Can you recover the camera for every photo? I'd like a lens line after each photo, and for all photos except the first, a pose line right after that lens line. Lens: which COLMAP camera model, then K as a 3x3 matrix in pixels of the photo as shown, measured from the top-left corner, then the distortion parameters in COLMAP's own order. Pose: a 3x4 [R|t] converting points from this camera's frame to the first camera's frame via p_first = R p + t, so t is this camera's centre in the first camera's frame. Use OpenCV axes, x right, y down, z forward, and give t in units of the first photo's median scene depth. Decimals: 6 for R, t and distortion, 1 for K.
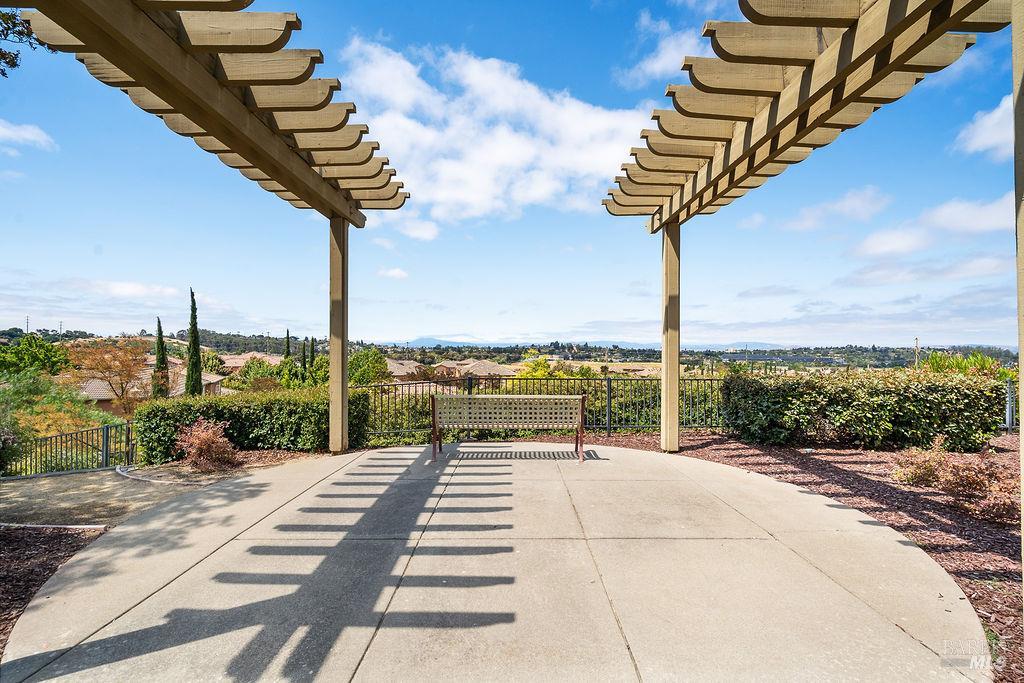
lens RADIAL K [[450.4, 0, 512.0], [0, 450.4, 341.5], [0, 0, 1]] dist [0.000105, -0.000130]
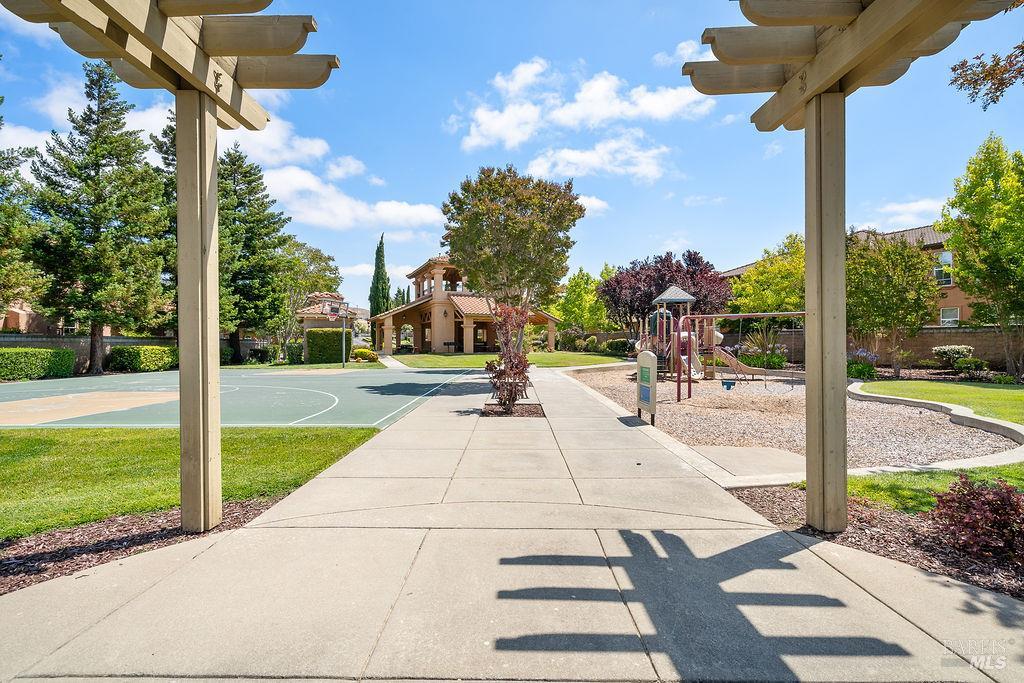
lens RADIAL K [[450.4, 0, 512.0], [0, 450.4, 341.5], [0, 0, 1]] dist [0.000105, -0.000130]
pose [[-0.999932, -0.004641, 0.010733, -0.033954], [-0.004869, 0.999762, -0.021279, 0.044723], [-0.010631, -0.021330, -0.999716, 2.032424]]
